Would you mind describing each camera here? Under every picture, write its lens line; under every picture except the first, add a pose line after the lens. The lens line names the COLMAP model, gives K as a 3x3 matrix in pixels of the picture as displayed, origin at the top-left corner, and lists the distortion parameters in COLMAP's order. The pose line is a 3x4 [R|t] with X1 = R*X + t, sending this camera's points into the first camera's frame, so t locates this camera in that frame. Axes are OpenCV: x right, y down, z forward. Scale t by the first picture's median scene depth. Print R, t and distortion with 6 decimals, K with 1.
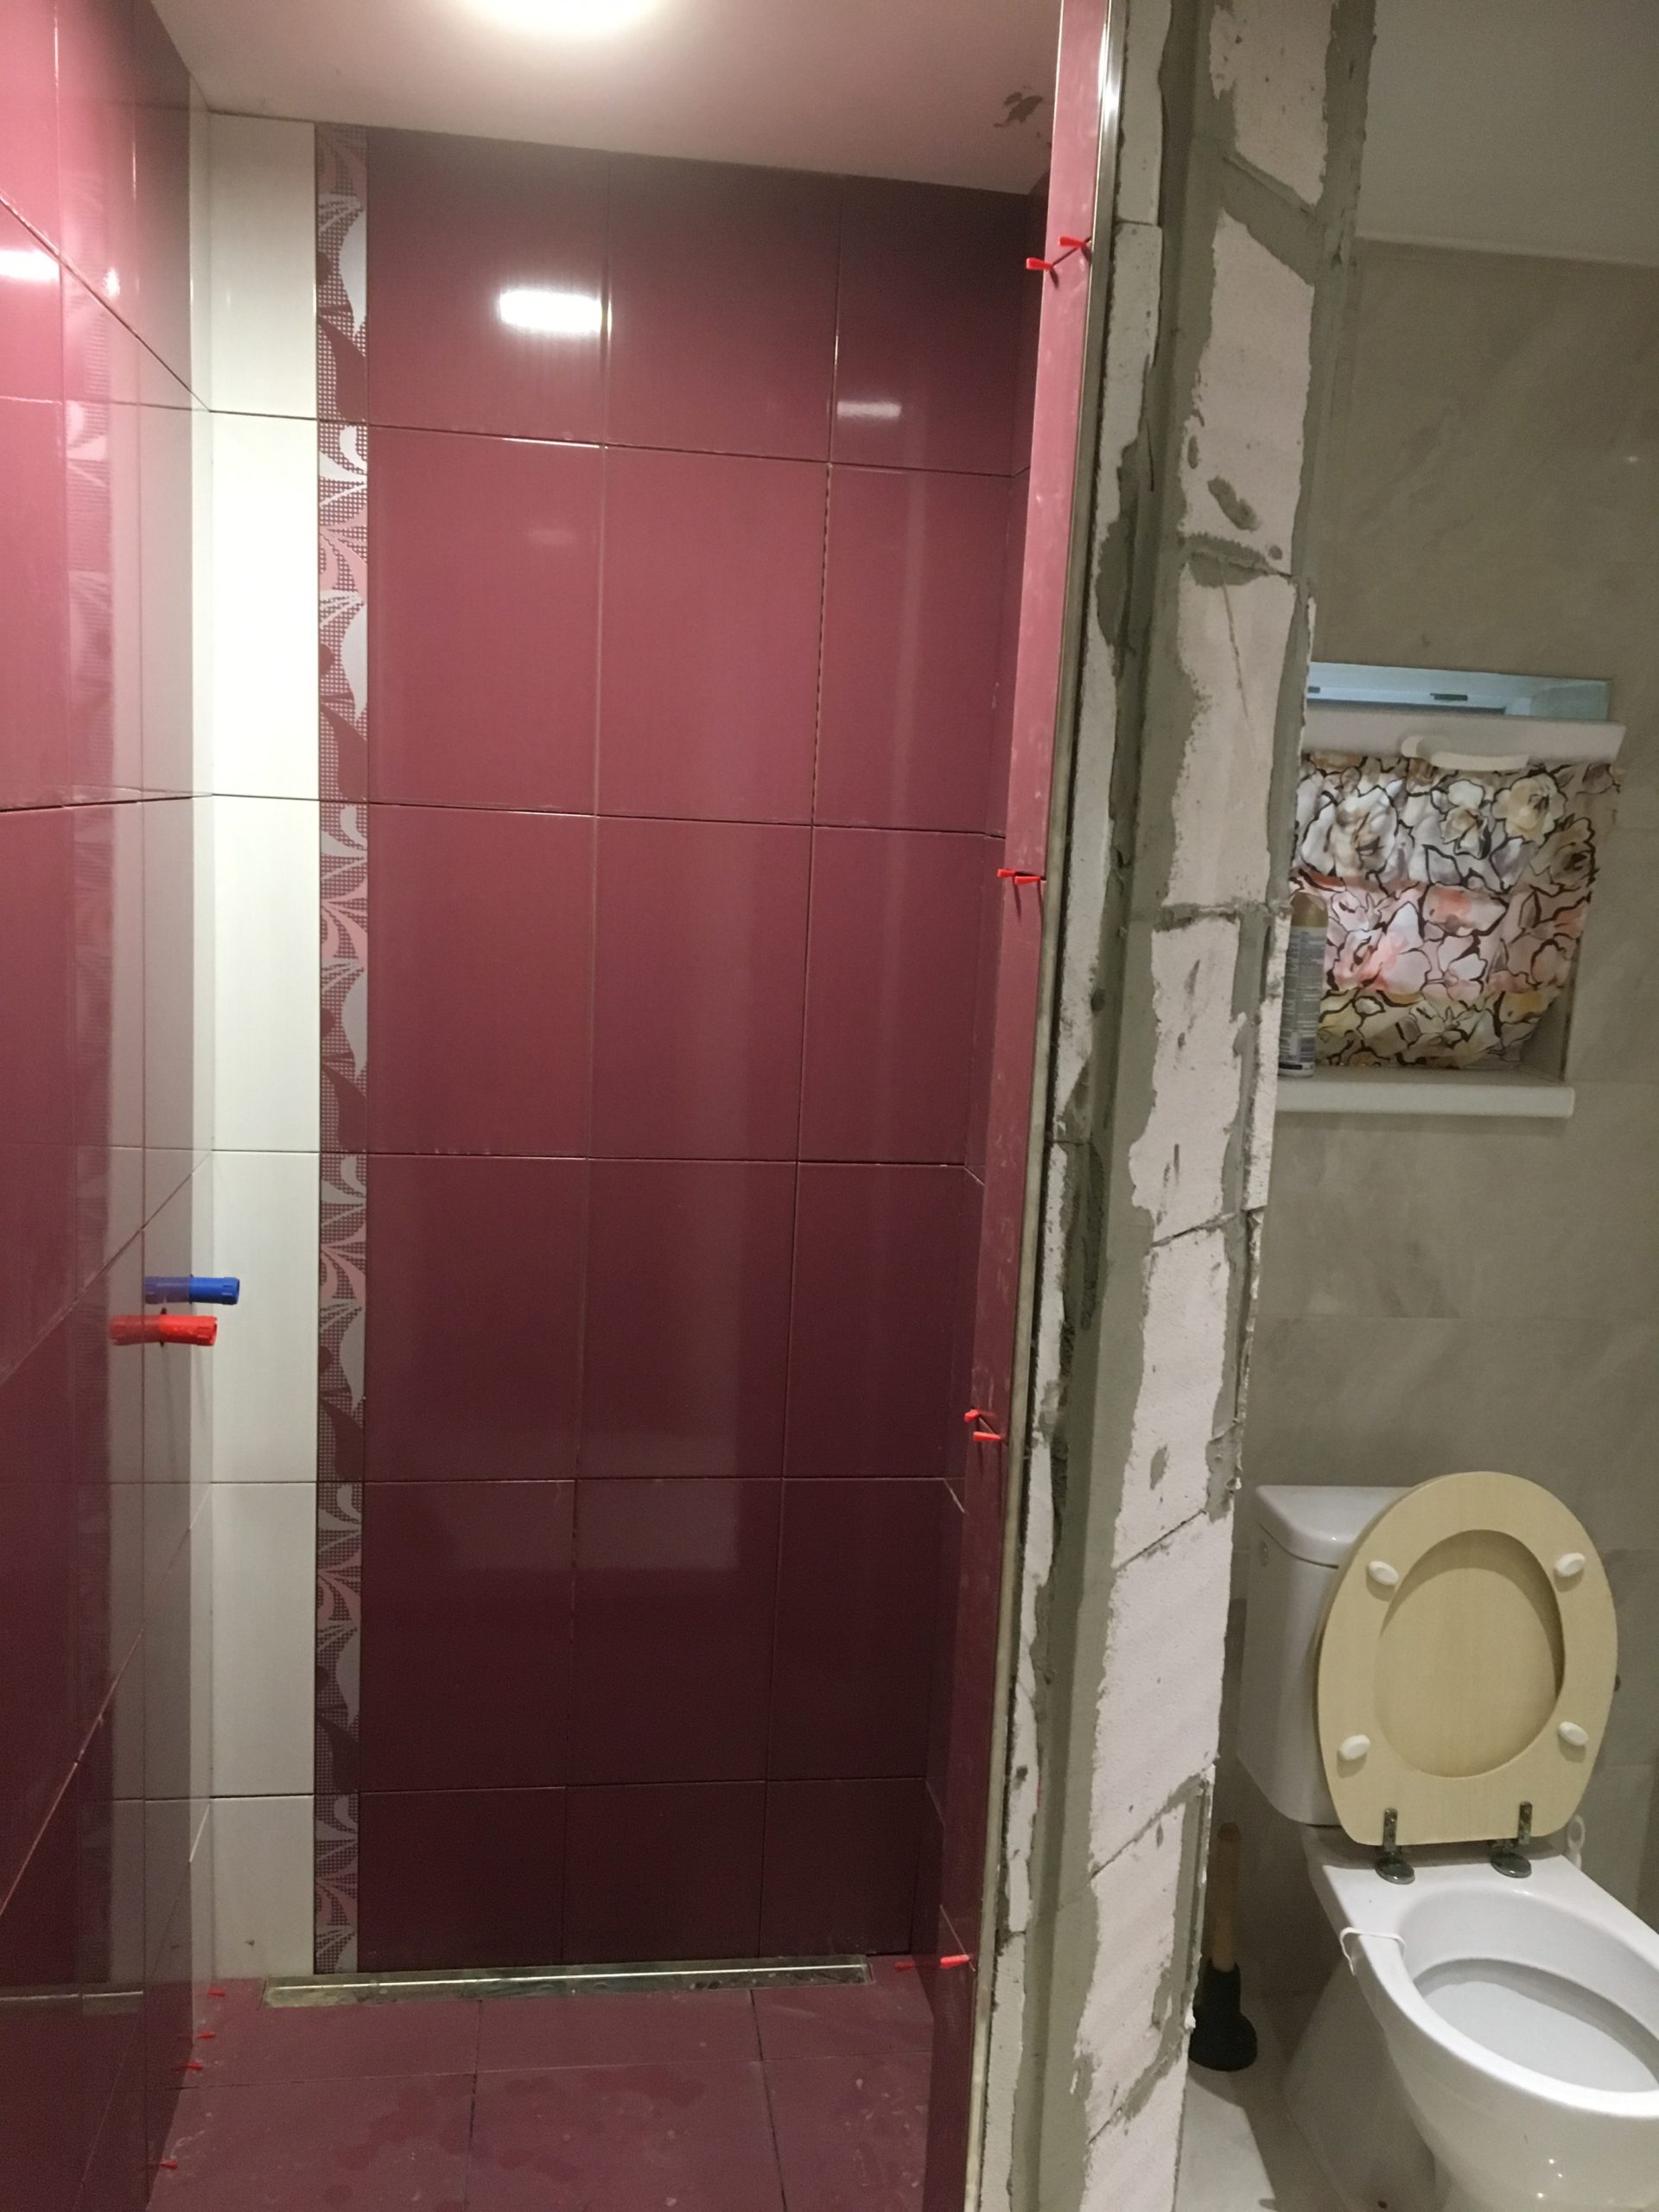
lens RADIAL K [[1842.8, 0, 831.3], [0, 1842.8, 1105.2], [0, 0, 1]] dist [0.076692, -0.116754]
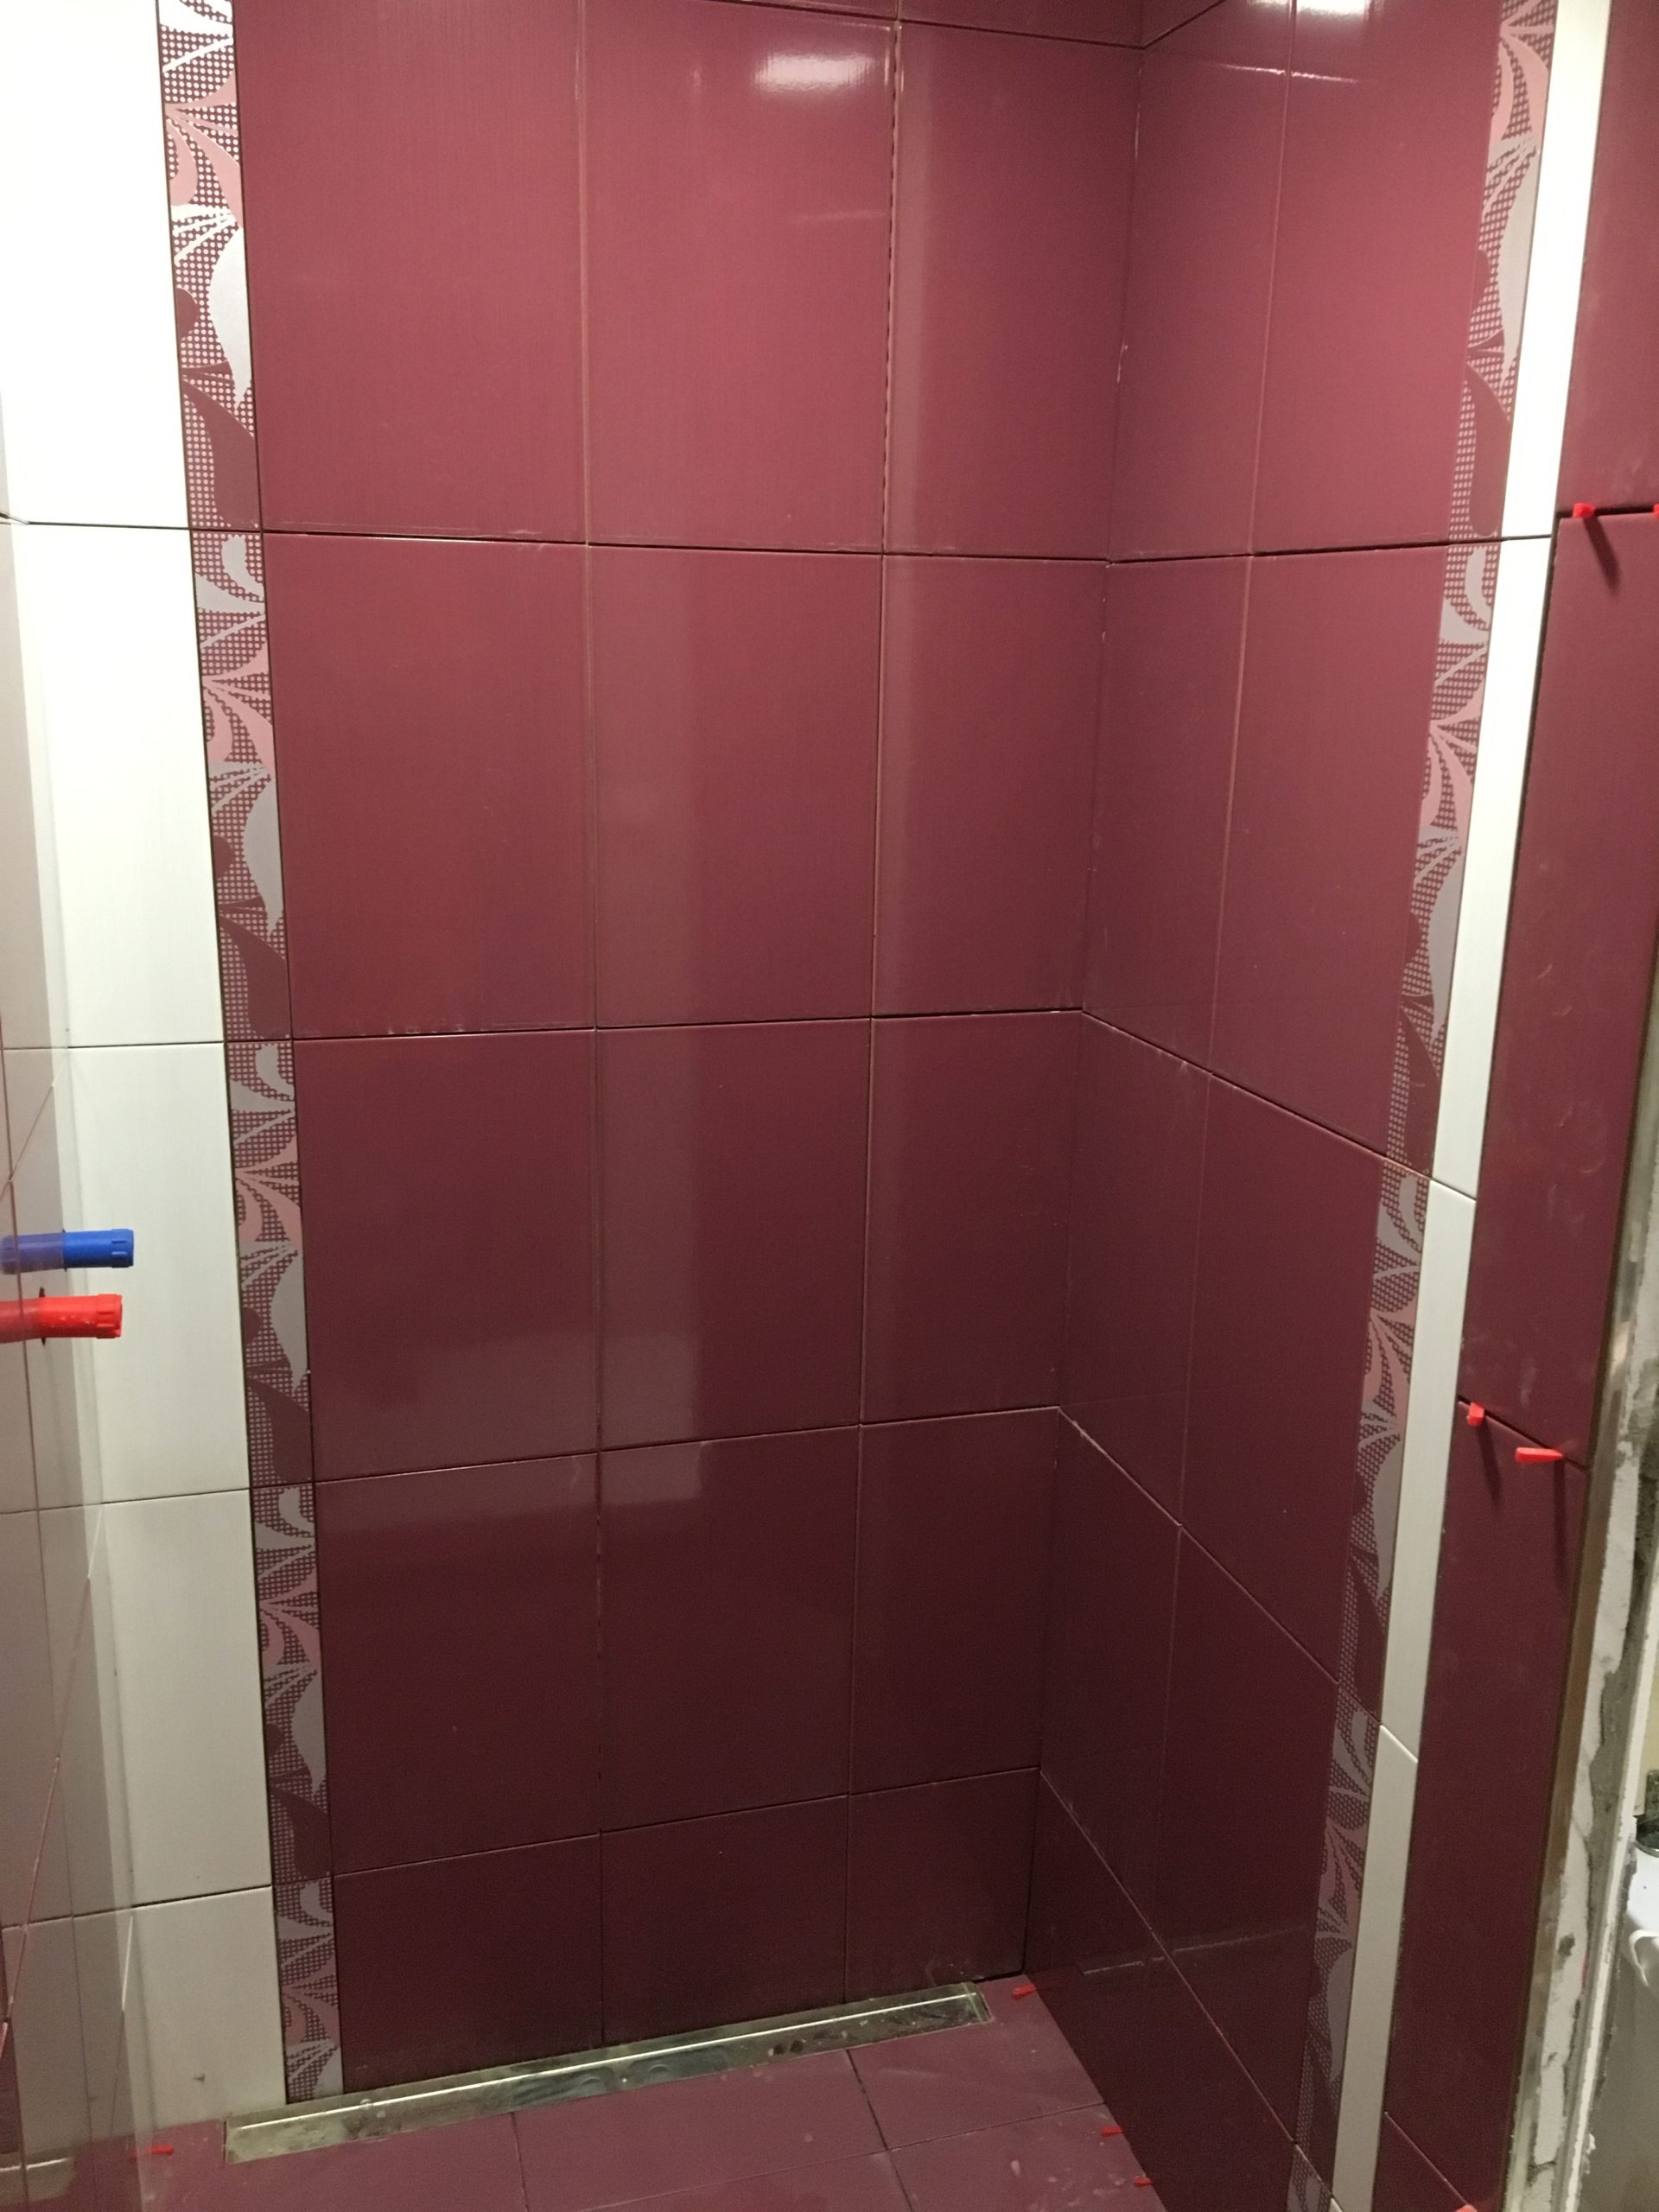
lens RADIAL K [[1842.8, 0, 823.7], [0, 1842.8, 1102.4], [0, 0, 1]] dist [0.076692, -0.116754]
pose [[0.990204, -0.062922, 0.124647, -0.138808], [0.051809, 0.994550, 0.090474, -0.003952], [-0.129661, -0.083130, 0.988068, 0.265268]]
